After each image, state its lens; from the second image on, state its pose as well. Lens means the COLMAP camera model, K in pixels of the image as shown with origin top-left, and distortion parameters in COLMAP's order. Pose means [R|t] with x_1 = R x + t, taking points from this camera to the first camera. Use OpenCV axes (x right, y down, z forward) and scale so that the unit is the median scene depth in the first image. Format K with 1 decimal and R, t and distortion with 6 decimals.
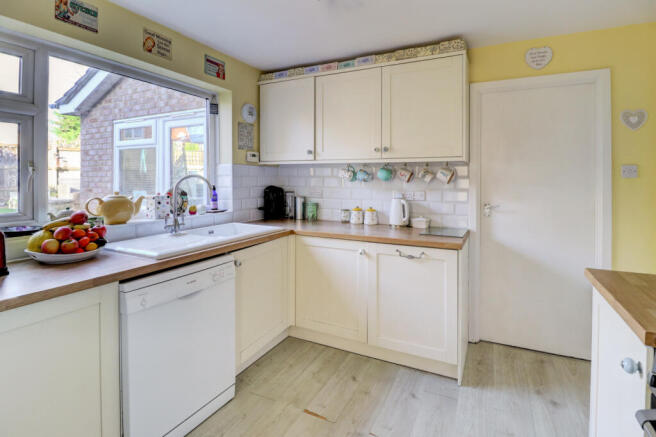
lens RADIAL K [[334.1, 0, 329.0], [0, 334.1, 179.2], [0, 0, 1]] dist [-0.001320, -0.000562]
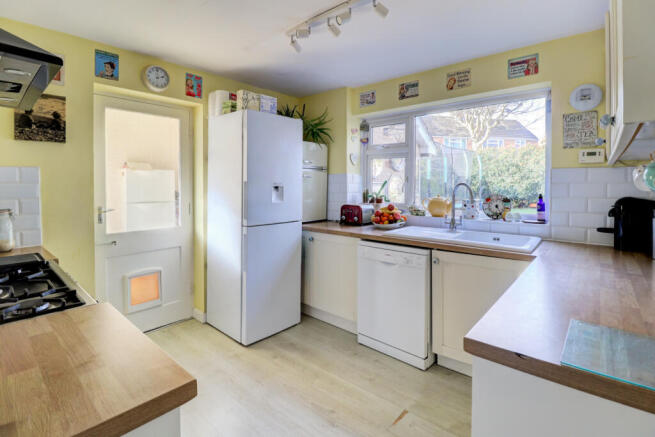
lens RADIAL K [[308.0, 0, 327.1], [0, 308.0, 185.6], [0, 0, 1]] dist [0.001133, 0.000247]
pose [[-0.253801, -0.000505, -0.967256, 0.709272], [-0.005178, 0.999986, 0.000836, -0.000732], [0.967243, 0.005221, -0.253800, 0.782579]]
